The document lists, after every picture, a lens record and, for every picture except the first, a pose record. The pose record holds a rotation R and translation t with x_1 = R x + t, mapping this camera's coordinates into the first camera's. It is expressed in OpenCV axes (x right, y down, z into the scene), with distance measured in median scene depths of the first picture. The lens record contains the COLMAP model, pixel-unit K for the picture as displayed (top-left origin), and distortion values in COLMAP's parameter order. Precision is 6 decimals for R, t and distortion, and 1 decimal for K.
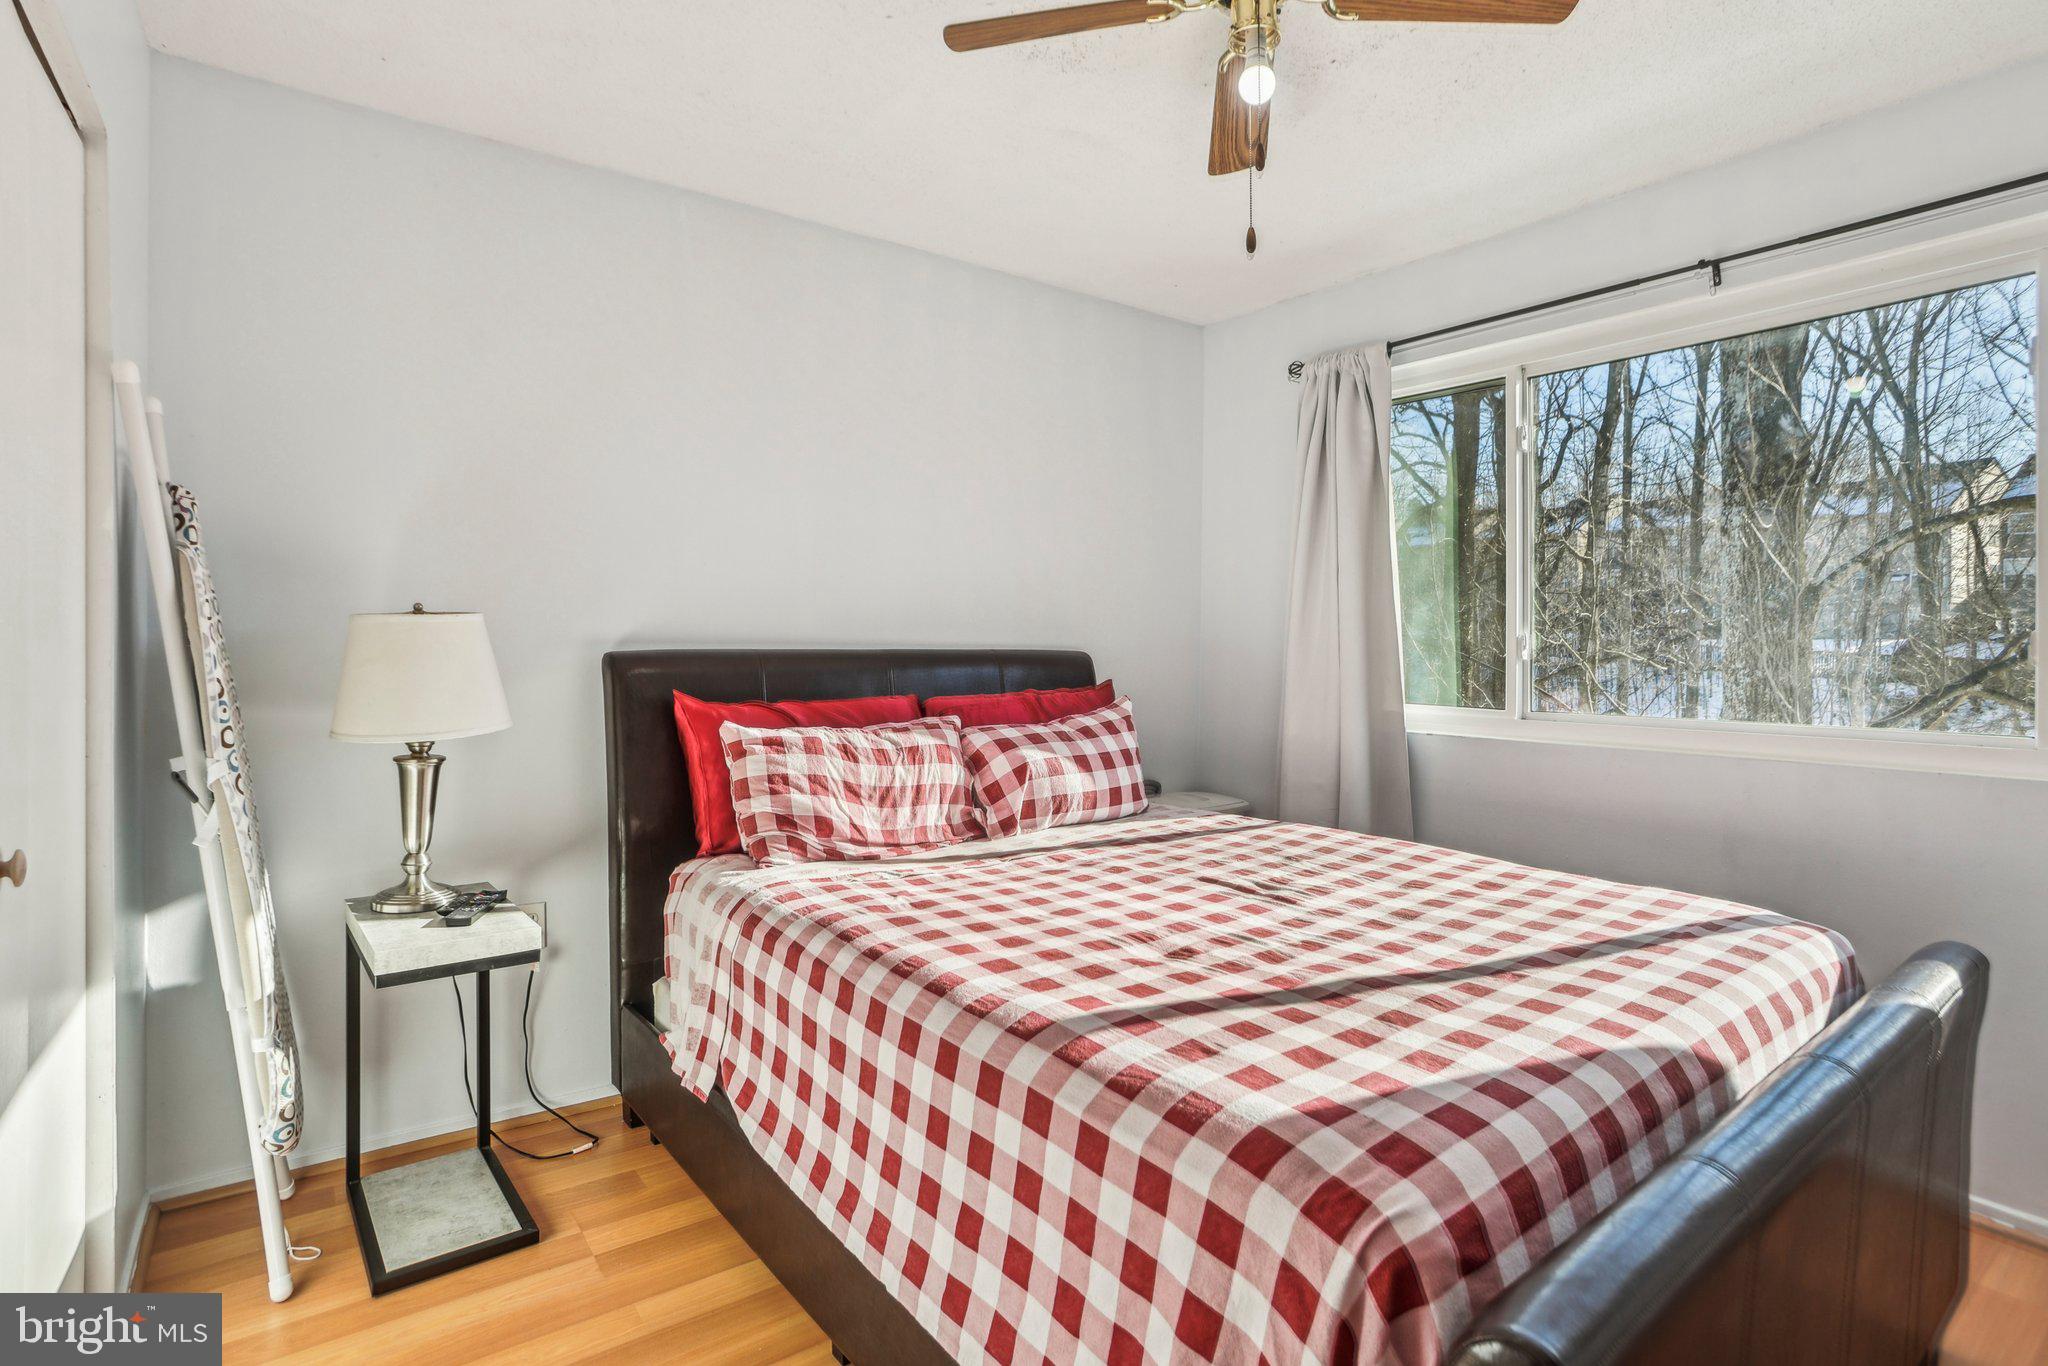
lens RADIAL K [[1021.4, 0, 1006.3], [0, 1021.4, 646.9], [0, 0, 1]] dist [-0.079829, 0.038397]
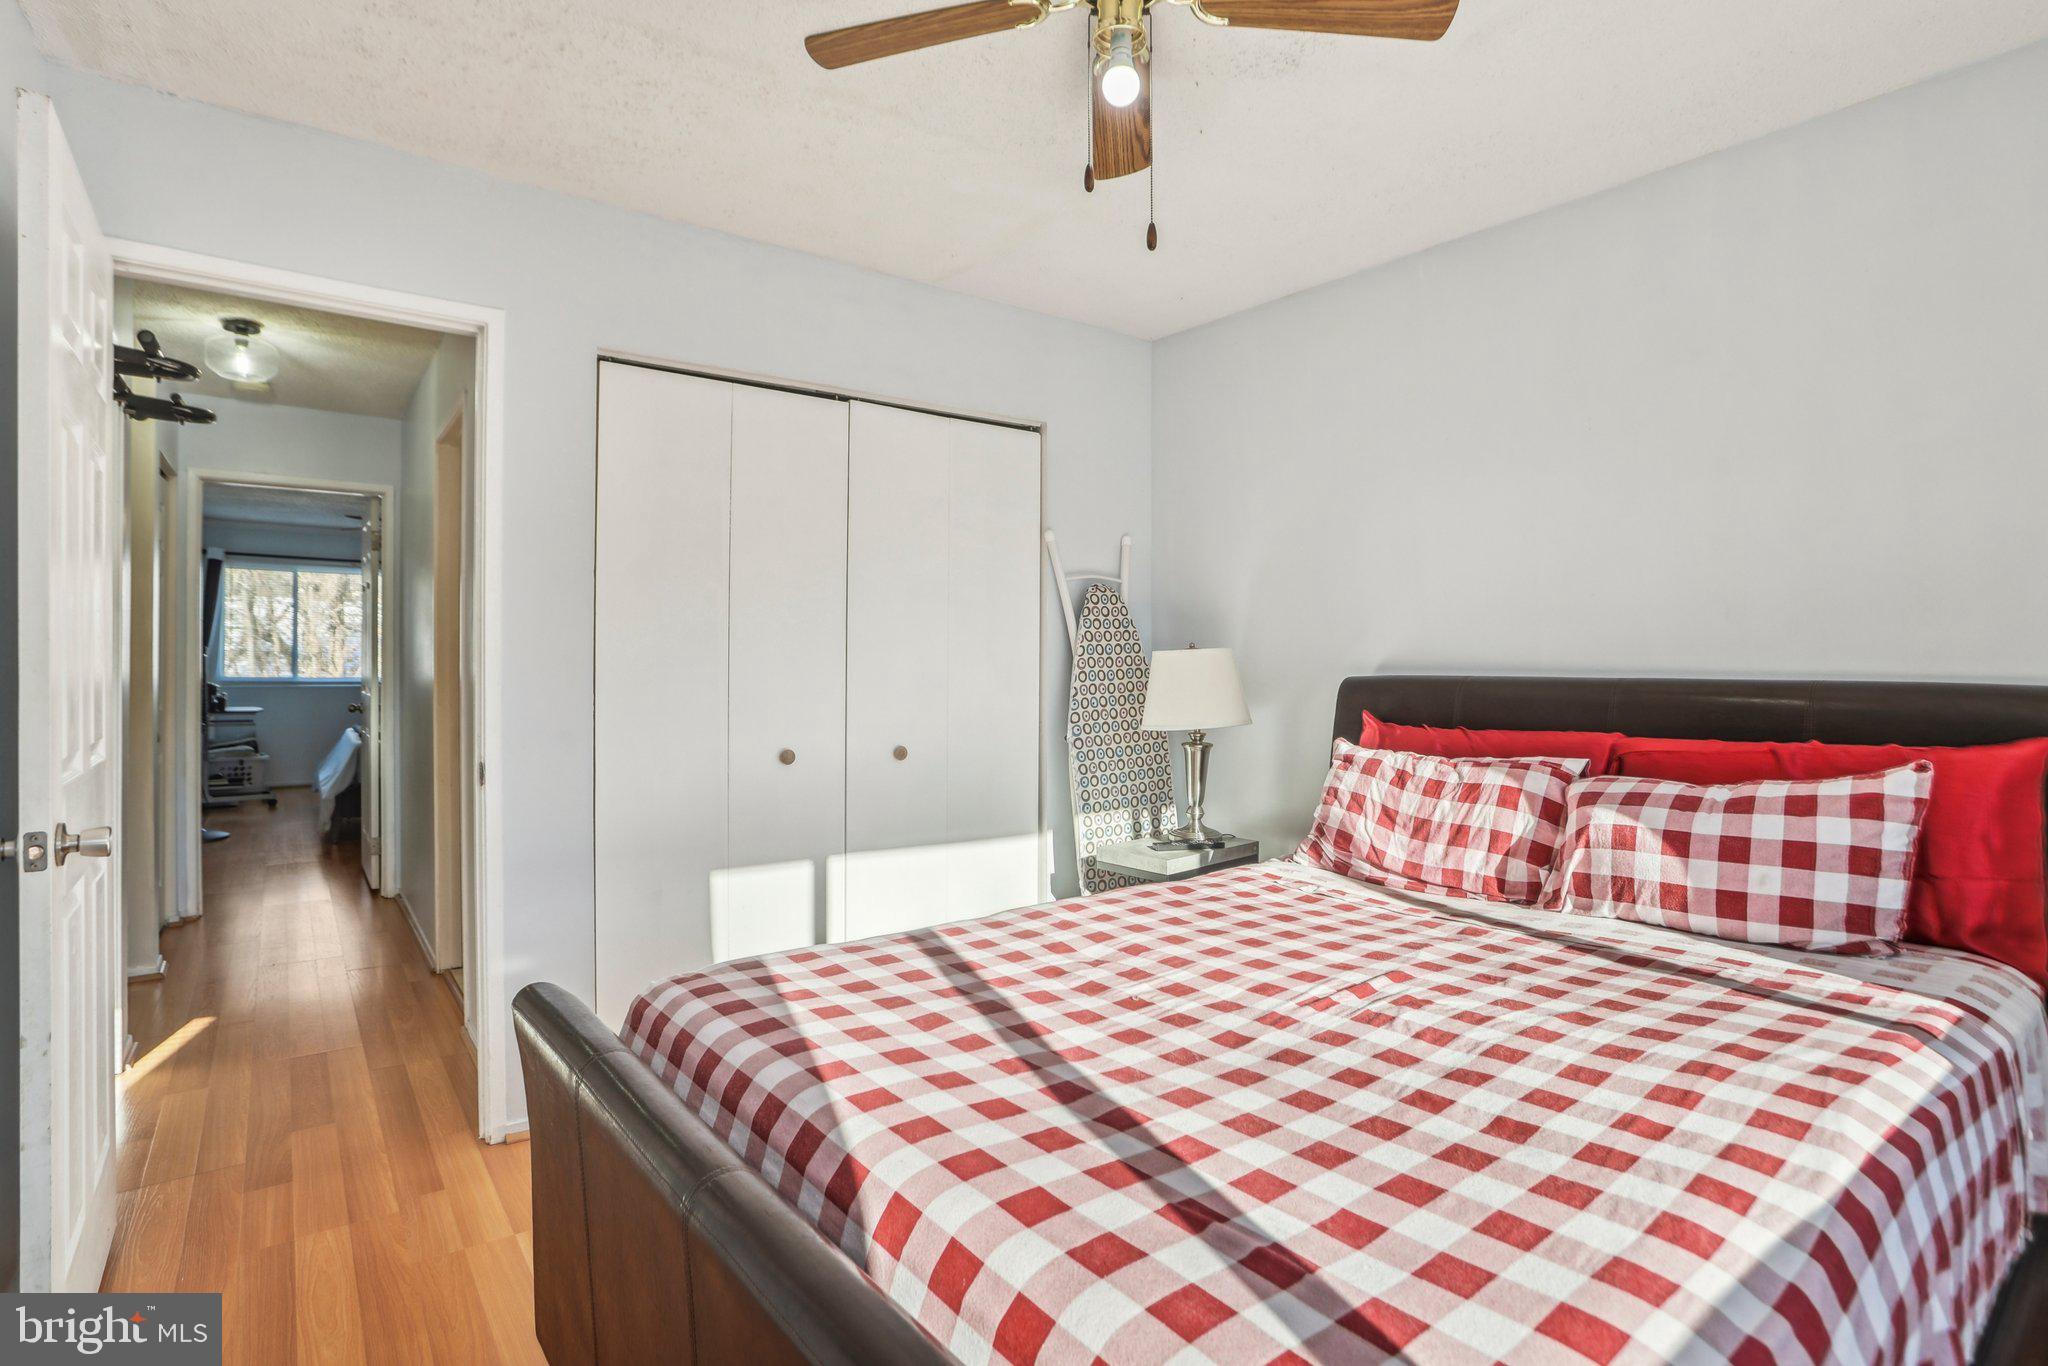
lens RADIAL K [[1021.4, 0, 1006.3], [0, 1021.4, 646.9], [0, 0, 1]] dist [-0.079829, 0.038397]
pose [[0.015537, -0.020312, -0.999673, 0.845376], [-0.006399, 0.999771, -0.020413, -0.002113], [0.999859, 0.006714, 0.015403, 0.607916]]
